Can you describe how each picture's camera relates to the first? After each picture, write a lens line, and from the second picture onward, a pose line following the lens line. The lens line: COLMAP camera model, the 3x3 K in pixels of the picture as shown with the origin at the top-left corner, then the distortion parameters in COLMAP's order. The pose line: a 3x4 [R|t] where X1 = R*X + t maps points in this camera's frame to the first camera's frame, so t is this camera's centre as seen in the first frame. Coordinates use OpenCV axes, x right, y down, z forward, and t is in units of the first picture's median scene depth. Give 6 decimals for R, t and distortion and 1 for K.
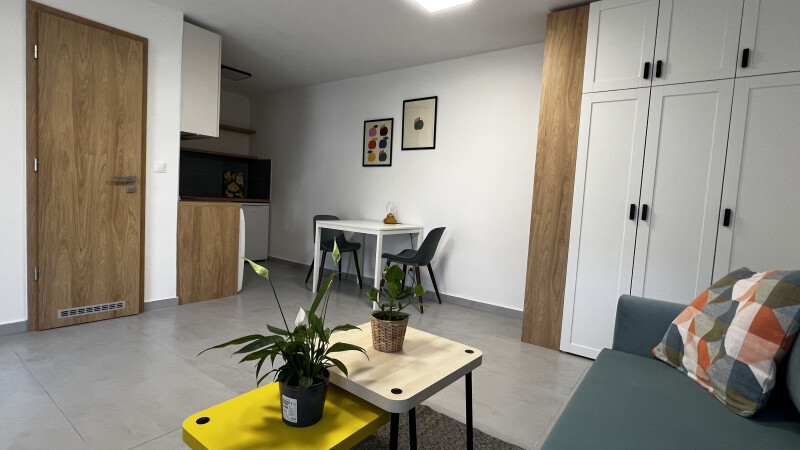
lens RADIAL K [[390.9, 0, 400.0], [0, 390.9, 225.2], [0, 0, 1]] dist [0.001424, 0.000458]
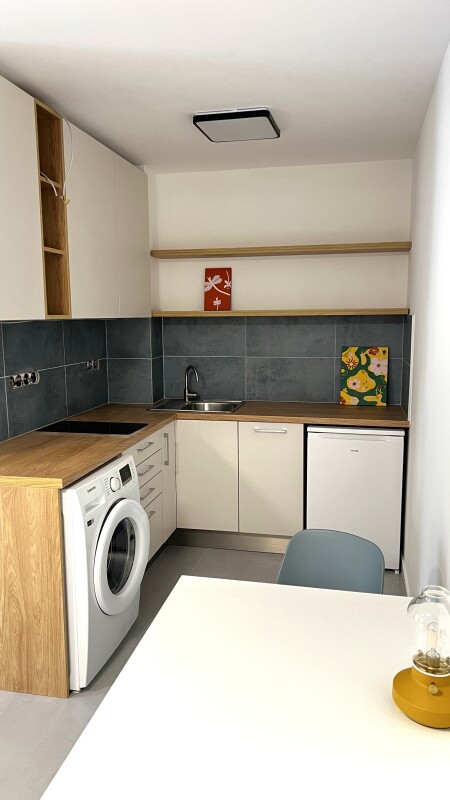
lens RADIAL K [[600.2, 0, 224.0], [0, 600.2, 413.5], [0, 0, 1]] dist [0.072815, -0.011754]
pose [[0.418606, 0.093012, -0.903392, 0.226407], [-0.035799, 0.995658, 0.085923, -0.201120], [0.907462, -0.003627, 0.420119, 0.999358]]
